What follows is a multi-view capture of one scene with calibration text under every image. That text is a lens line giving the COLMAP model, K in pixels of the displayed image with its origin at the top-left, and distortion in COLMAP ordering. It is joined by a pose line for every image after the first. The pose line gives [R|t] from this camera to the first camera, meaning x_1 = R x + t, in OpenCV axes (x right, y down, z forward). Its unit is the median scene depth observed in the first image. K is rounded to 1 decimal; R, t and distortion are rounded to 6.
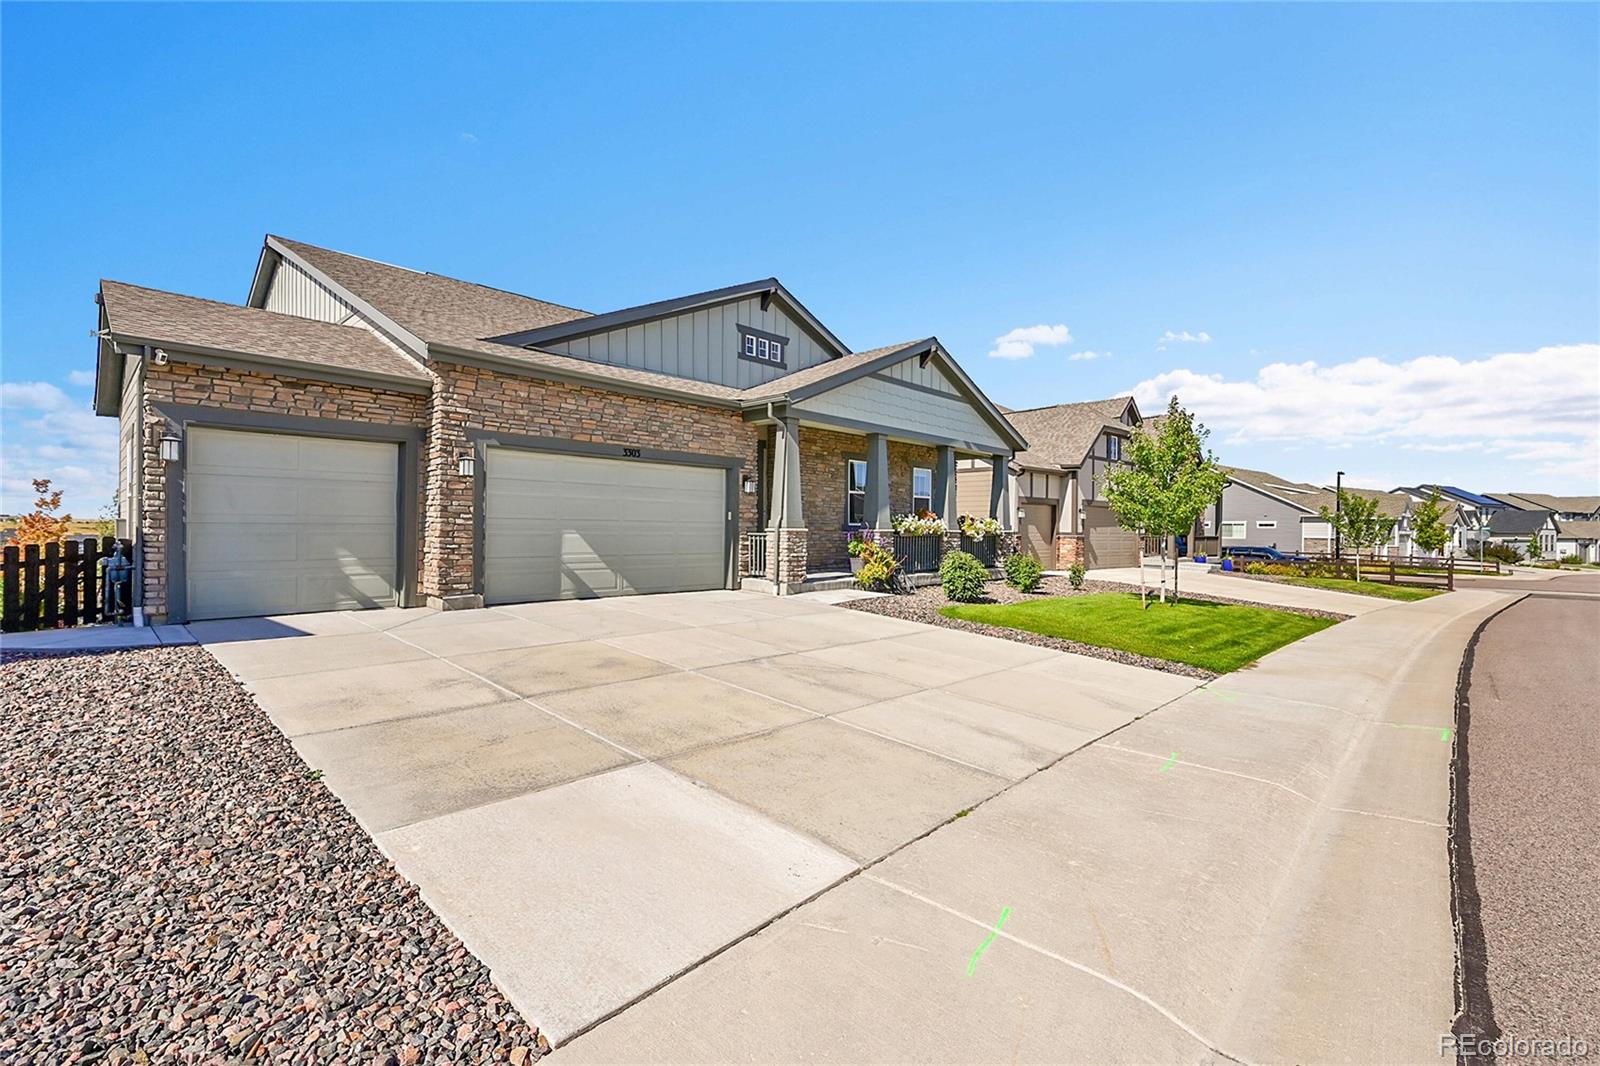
lens RADIAL K [[690.8, 0, 806.3], [0, 690.8, 534.1], [0, 0, 1]] dist [0.001476, -0.000109]
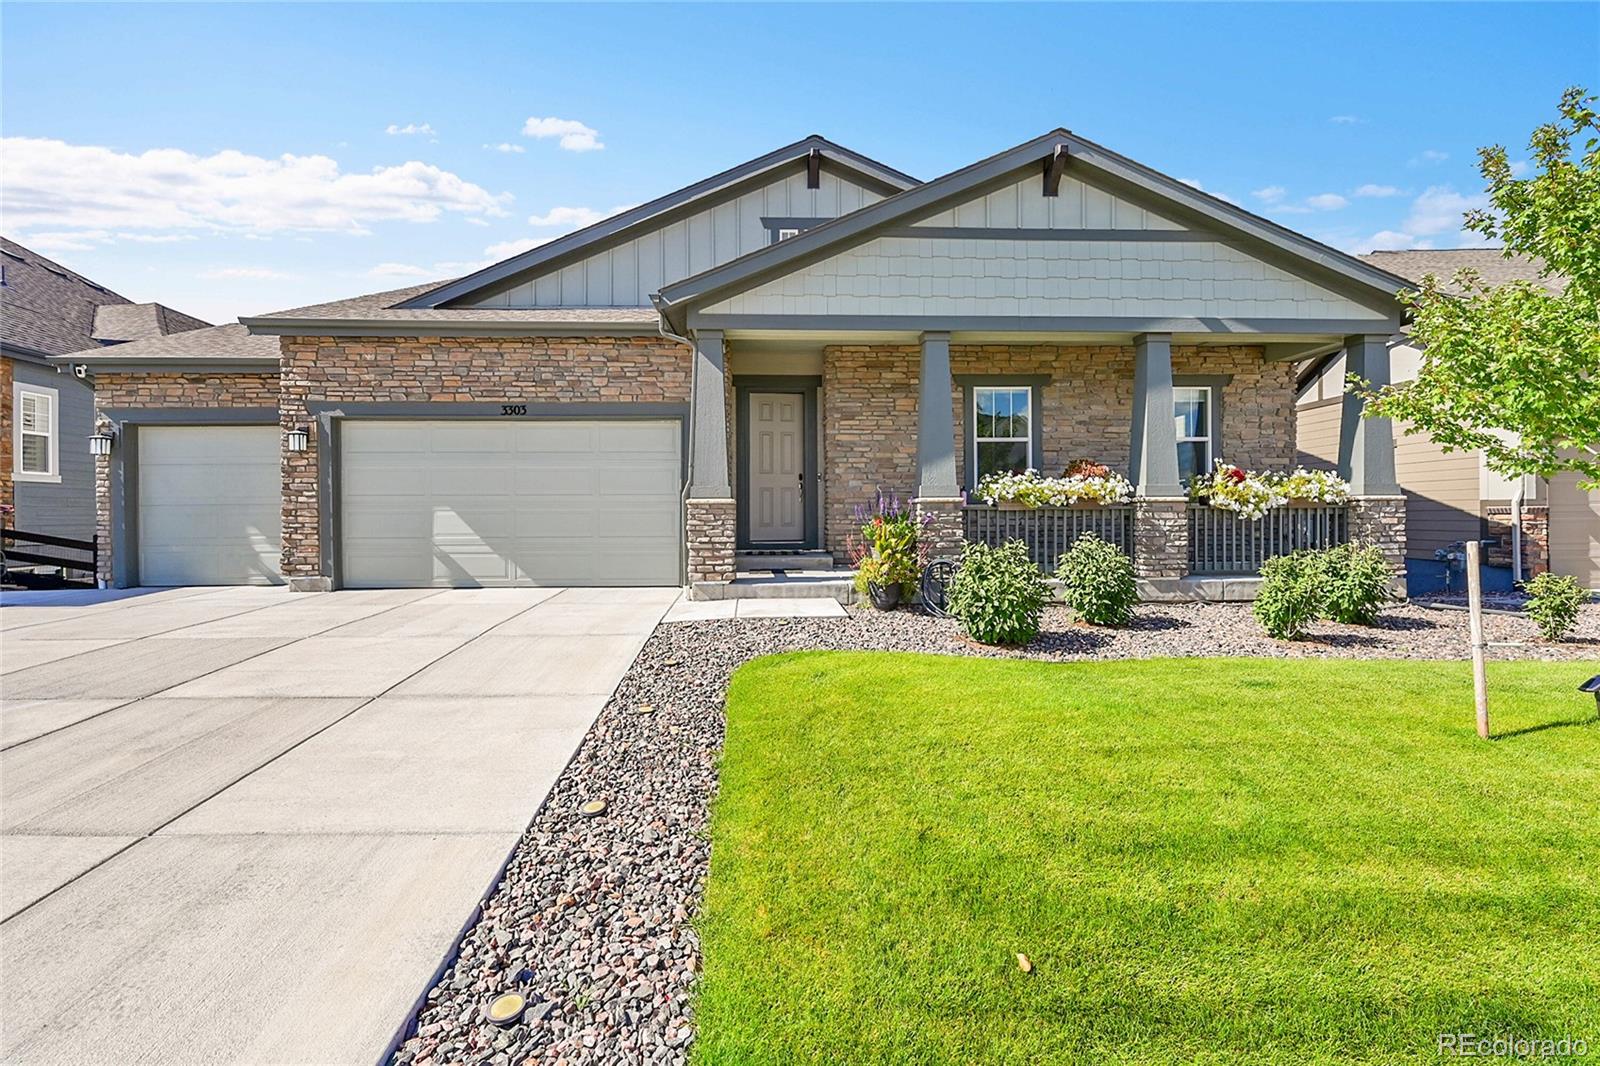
lens RADIAL K [[690.8, 0, 794.0], [0, 690.8, 520.4], [0, 0, 1]] dist [0.001476, -0.000109]
pose [[0.716482, -0.006782, -0.697573, 0.555002], [0.008228, 0.999965, -0.001271, 0.014909], [0.697558, -0.004829, 0.716512, 0.666925]]
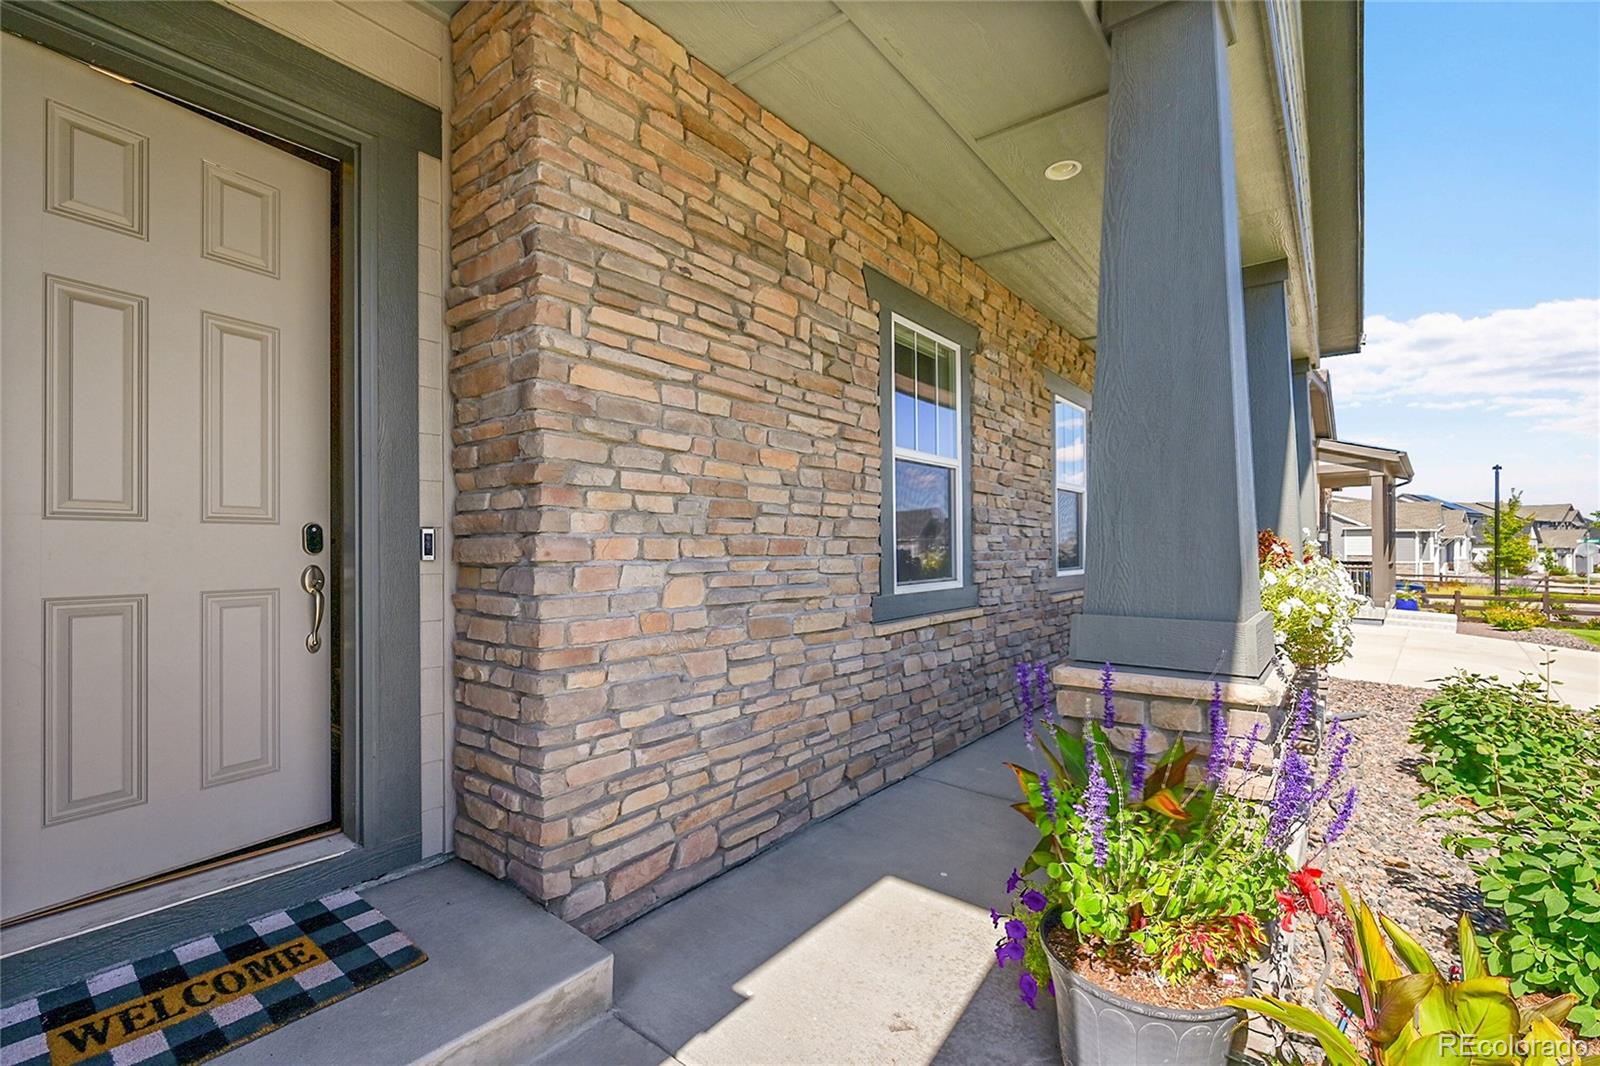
lens RADIAL K [[690.8, 0, 795.7], [0, 690.8, 546.3], [0, 0, 1]] dist [0.001476, -0.000109]
pose [[0.996969, -0.013328, 0.076647, 0.016153], [0.013881, 0.999881, -0.006697, -0.041429], [-0.076548, 0.007741, 0.997036, 1.145105]]
